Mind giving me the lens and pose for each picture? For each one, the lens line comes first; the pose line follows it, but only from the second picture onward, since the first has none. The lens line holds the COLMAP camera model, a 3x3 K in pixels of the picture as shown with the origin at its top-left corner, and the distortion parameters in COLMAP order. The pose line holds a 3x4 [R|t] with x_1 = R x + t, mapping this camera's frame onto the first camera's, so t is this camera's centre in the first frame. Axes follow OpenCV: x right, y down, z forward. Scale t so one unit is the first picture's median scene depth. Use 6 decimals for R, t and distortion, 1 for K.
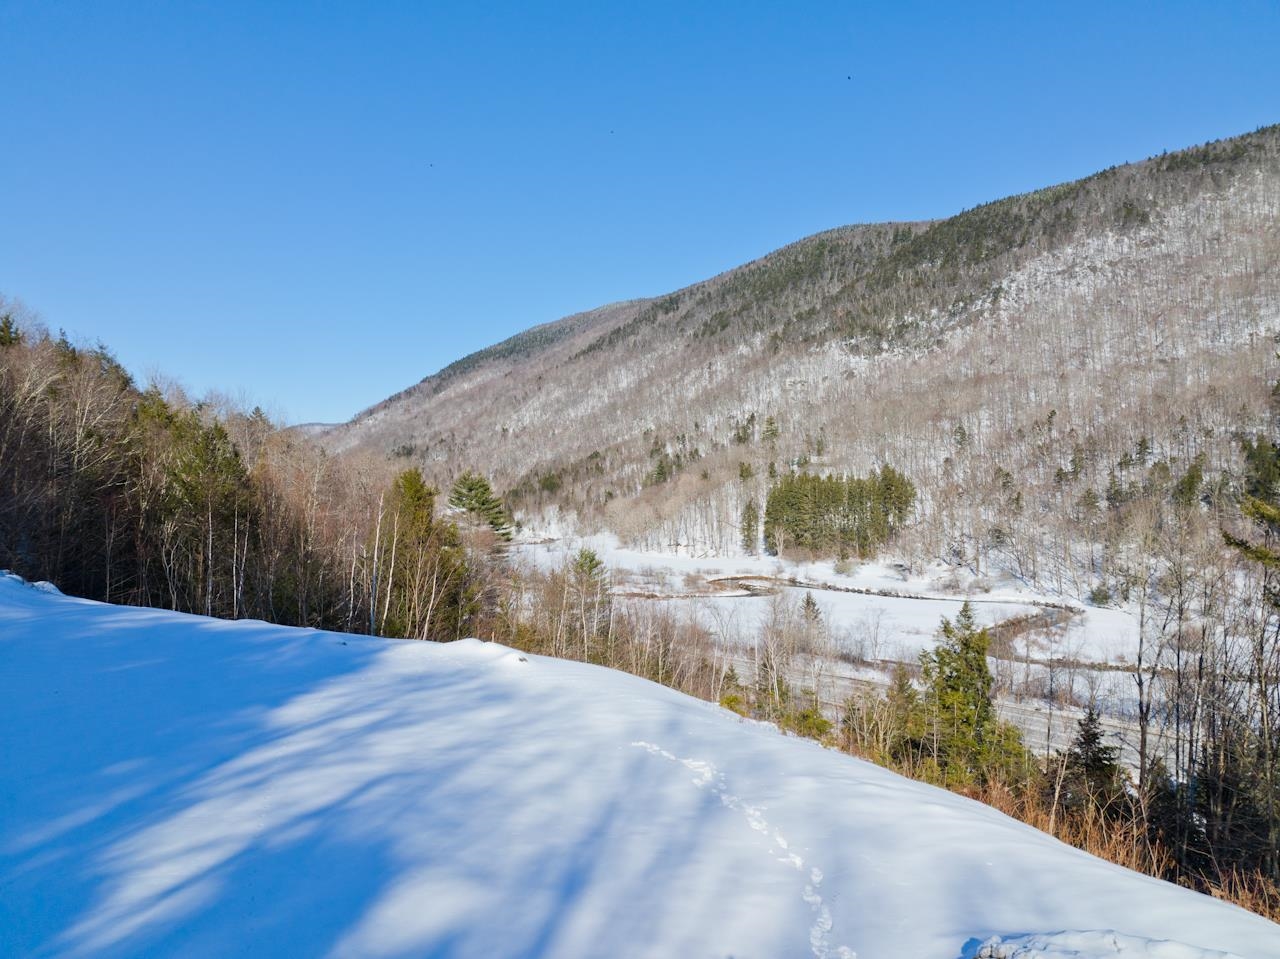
lens RADIAL K [[903.0, 0, 639.7], [0, 903.0, 474.4], [0, 0, 1]] dist [-0.032129, -0.001294]
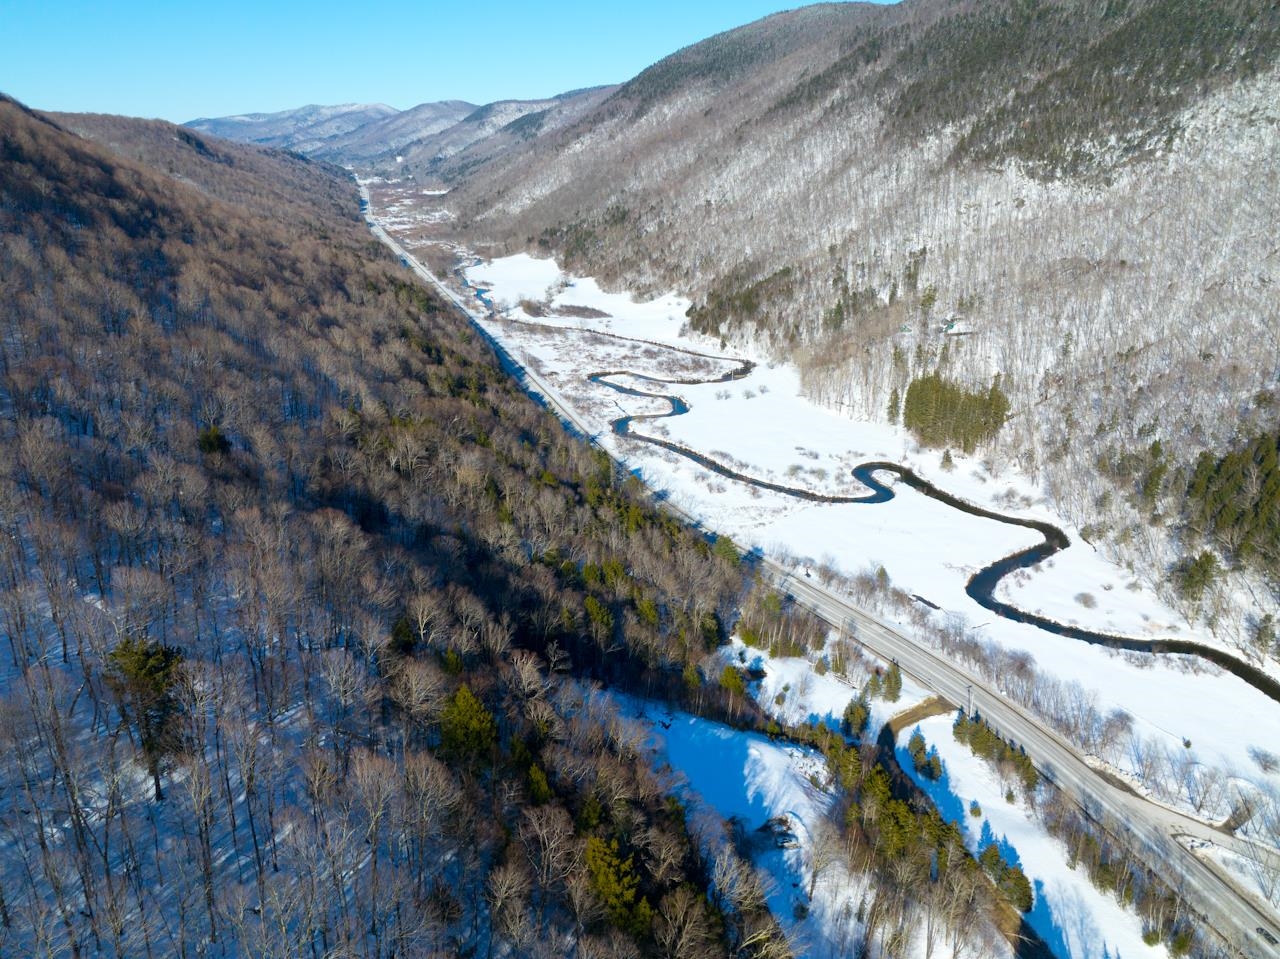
lens RADIAL K [[902.9, 0, 642.2], [0, 902.9, 472.8], [0, 0, 1]] dist [-0.034268, -0.000938]
pose [[0.979040, 0.062962, -0.193692, 0.010928], [0.010910, 0.933439, 0.358571, -0.205783], [0.203375, -0.353168, 0.913187, -0.227308]]
